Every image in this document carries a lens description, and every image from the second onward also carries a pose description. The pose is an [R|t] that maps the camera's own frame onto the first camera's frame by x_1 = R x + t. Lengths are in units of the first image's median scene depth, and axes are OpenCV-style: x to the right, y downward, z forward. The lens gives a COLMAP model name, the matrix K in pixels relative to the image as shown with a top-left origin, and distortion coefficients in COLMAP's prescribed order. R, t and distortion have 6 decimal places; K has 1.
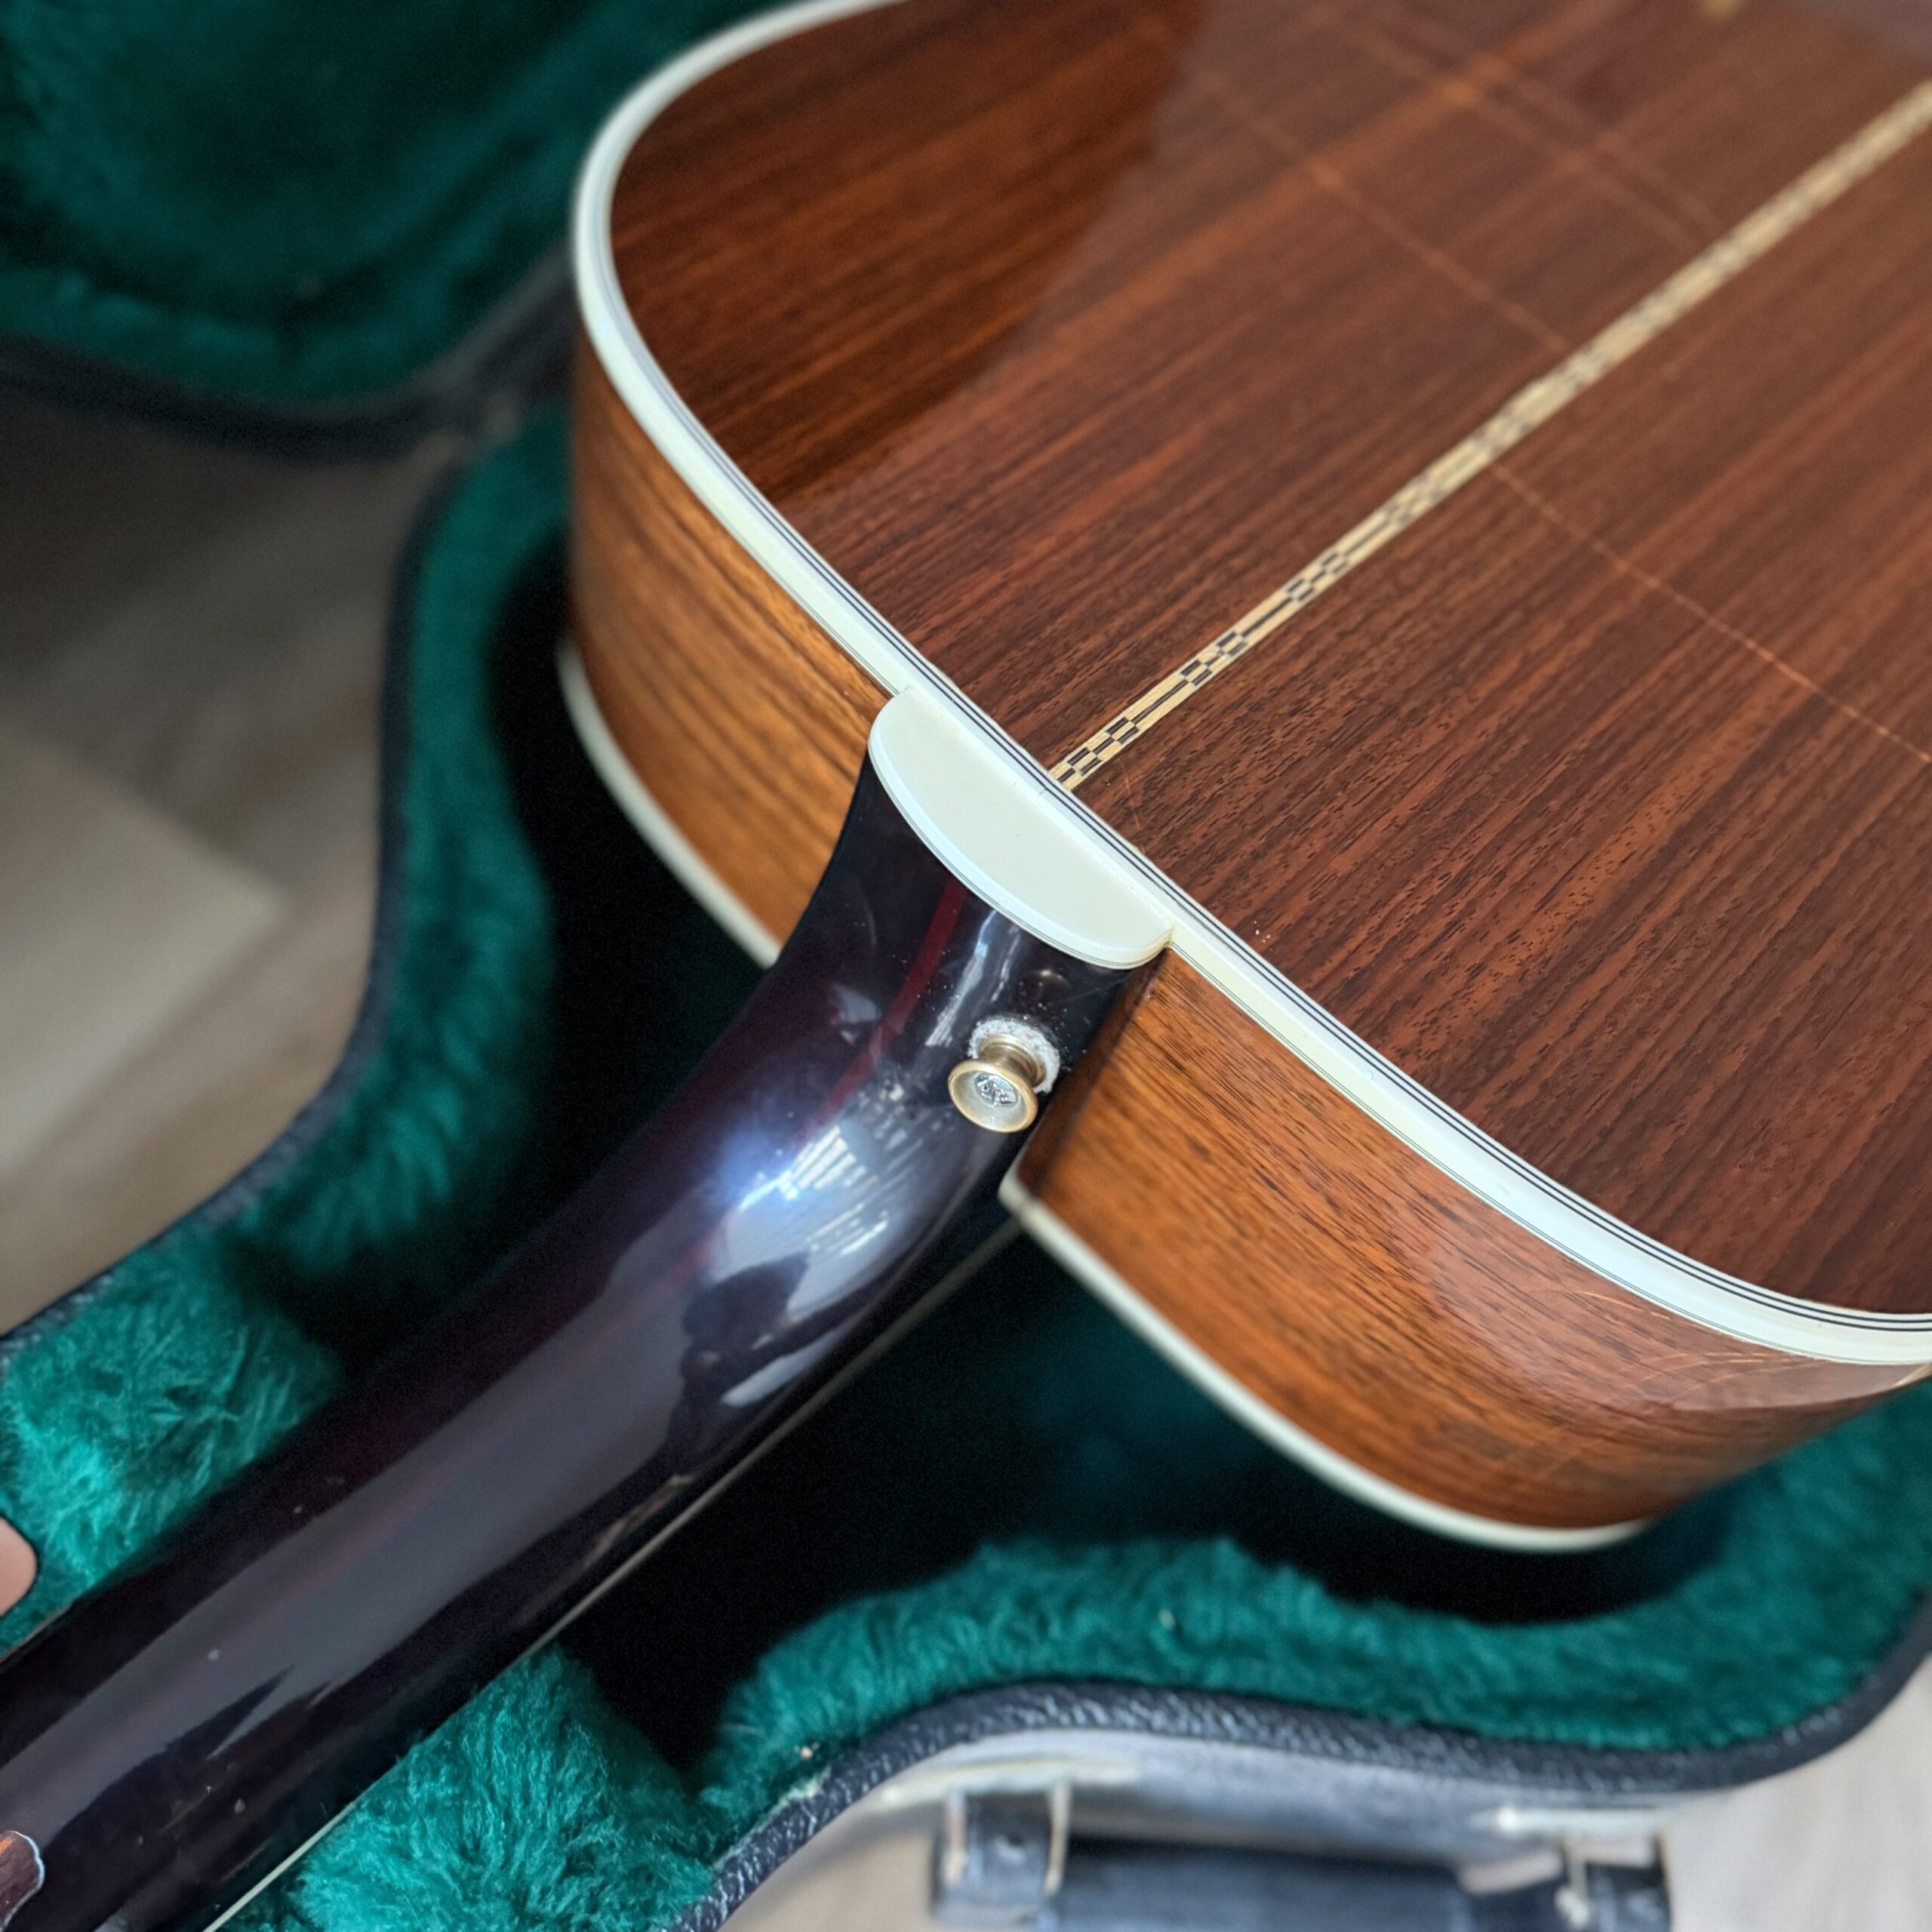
lens RADIAL K [[1880.8, 0, 992.9], [0, 1880.8, 967.8], [0, 0, 1]] dist [0.086336, -0.305188]
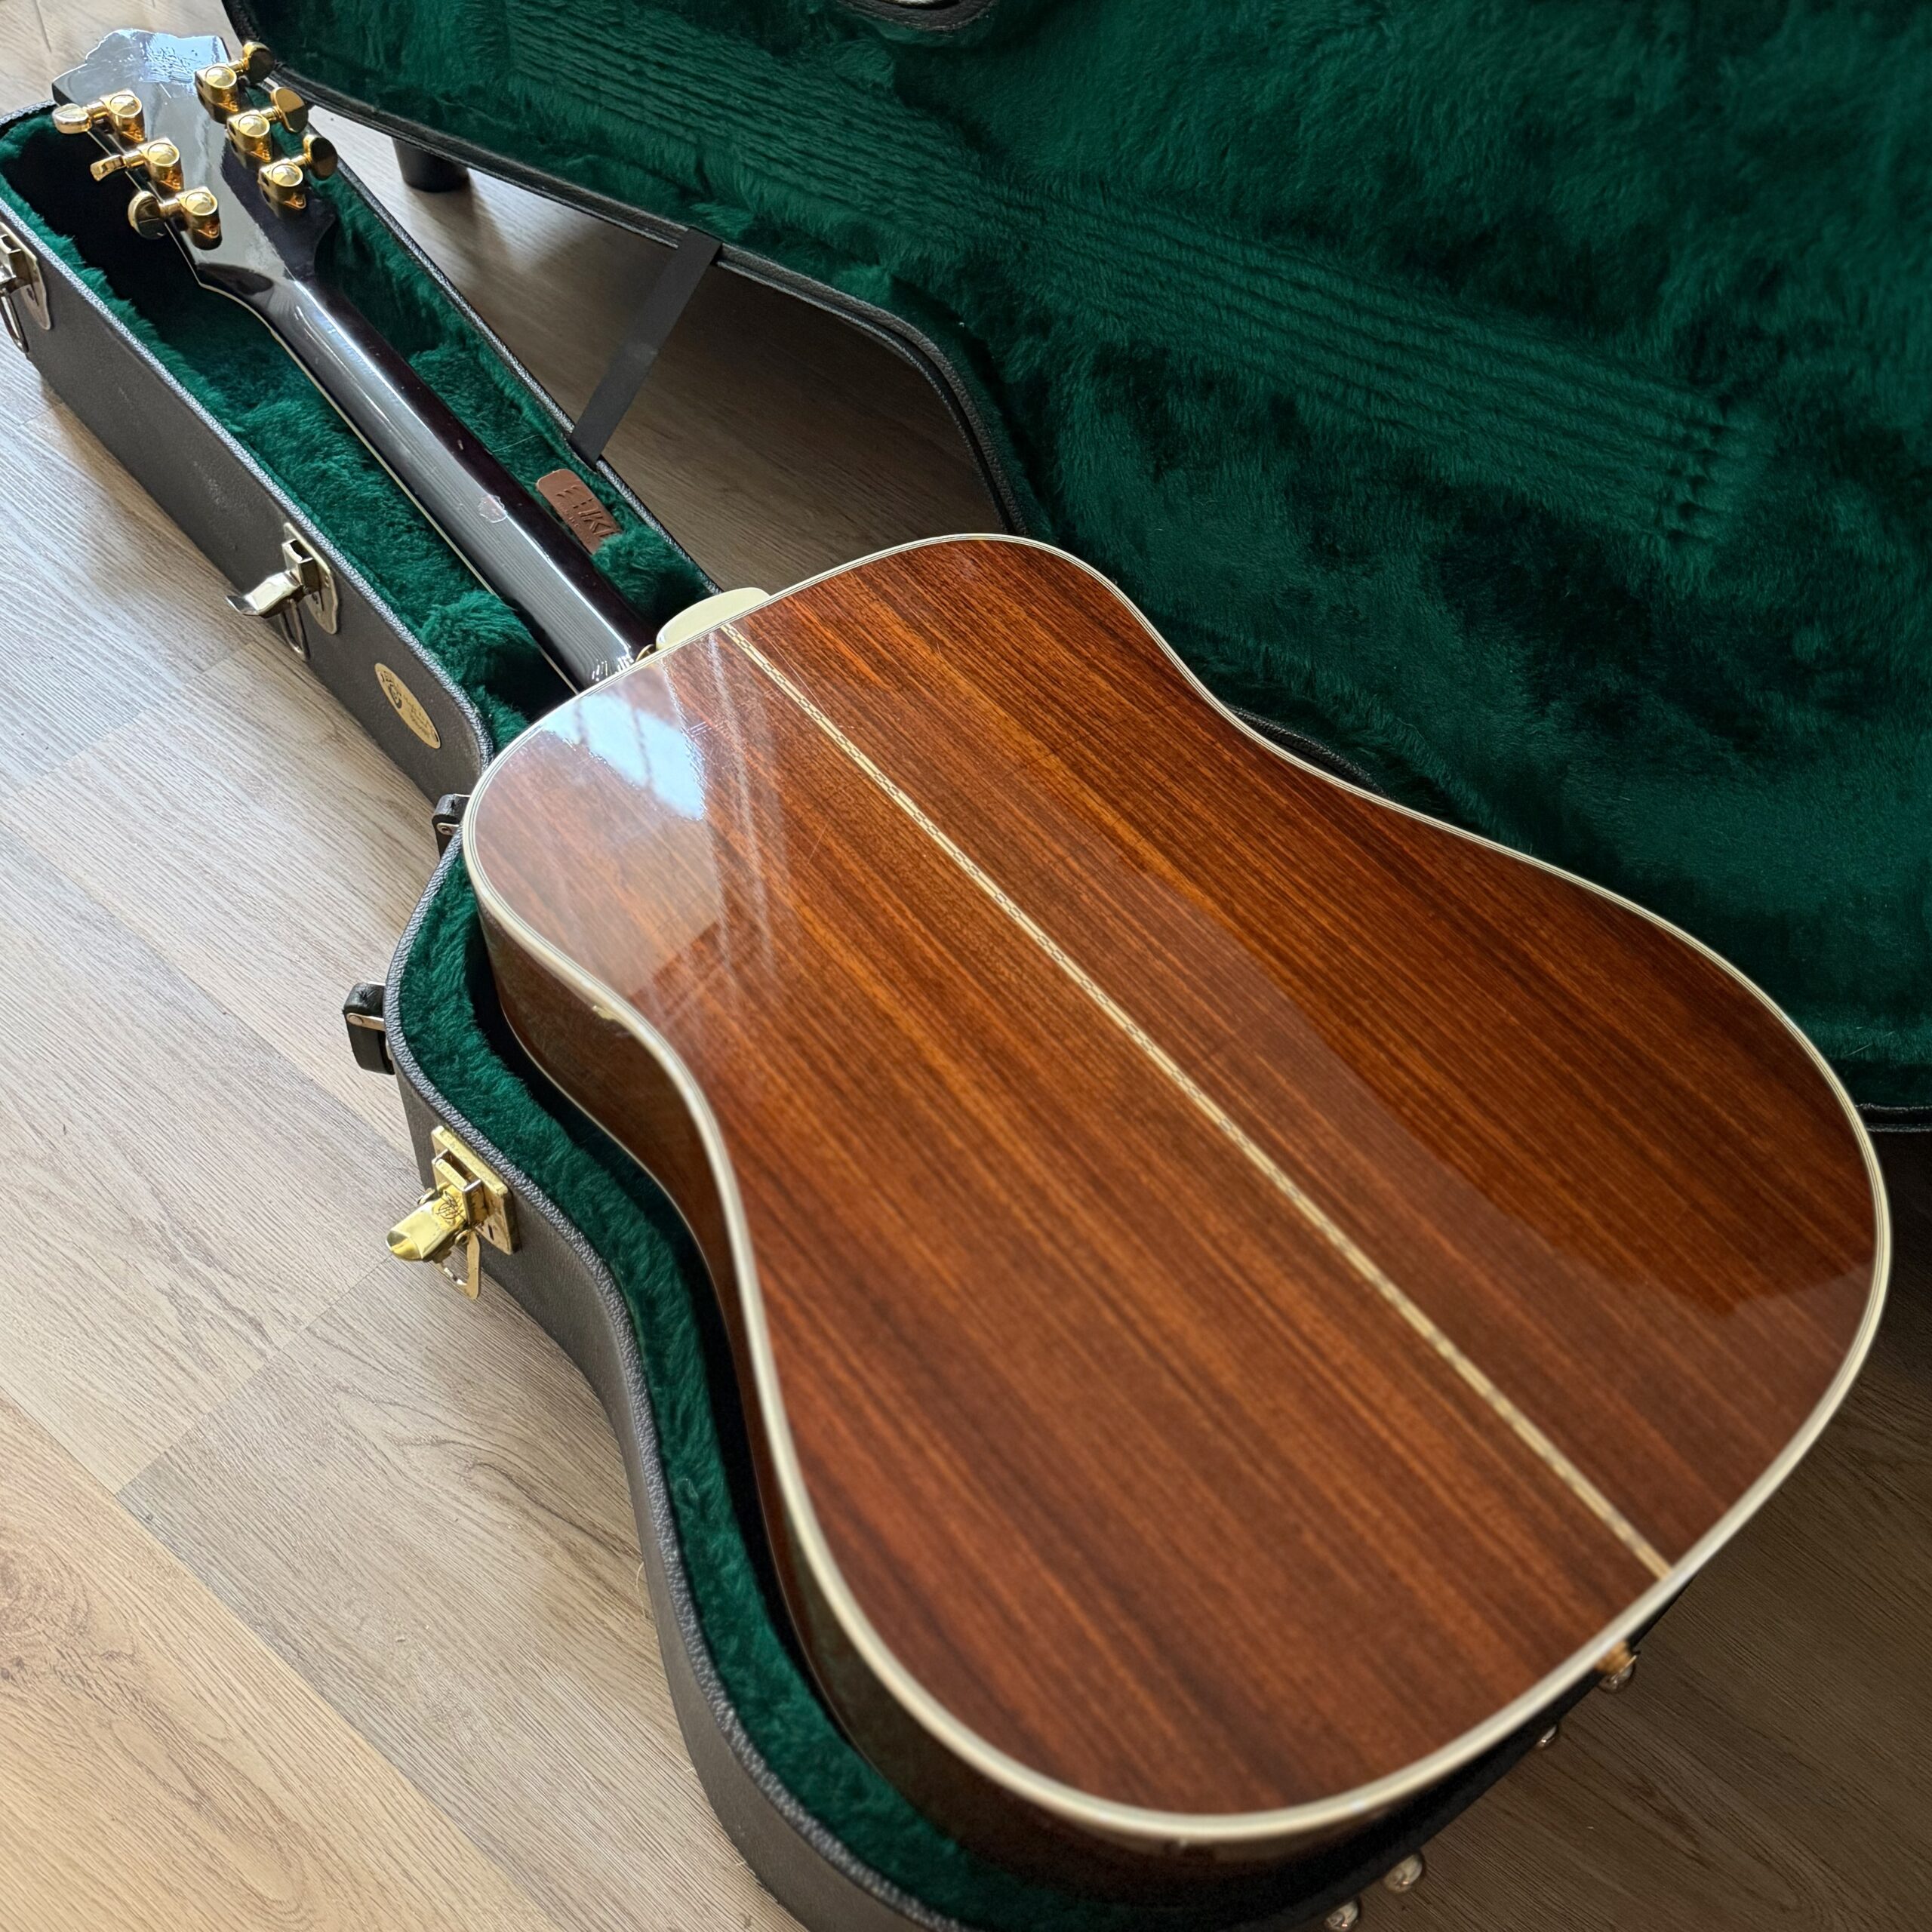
lens RADIAL K [[1964.9, 0, 989.7], [0, 1964.9, 993.4], [0, 0, 1]] dist [0.156687, -0.376969]
pose [[-0.103411, 0.693307, -0.713184, 2.307462], [-0.907723, 0.227351, 0.352633, -1.274546], [0.406626, 0.683840, 0.605820, -0.261853]]
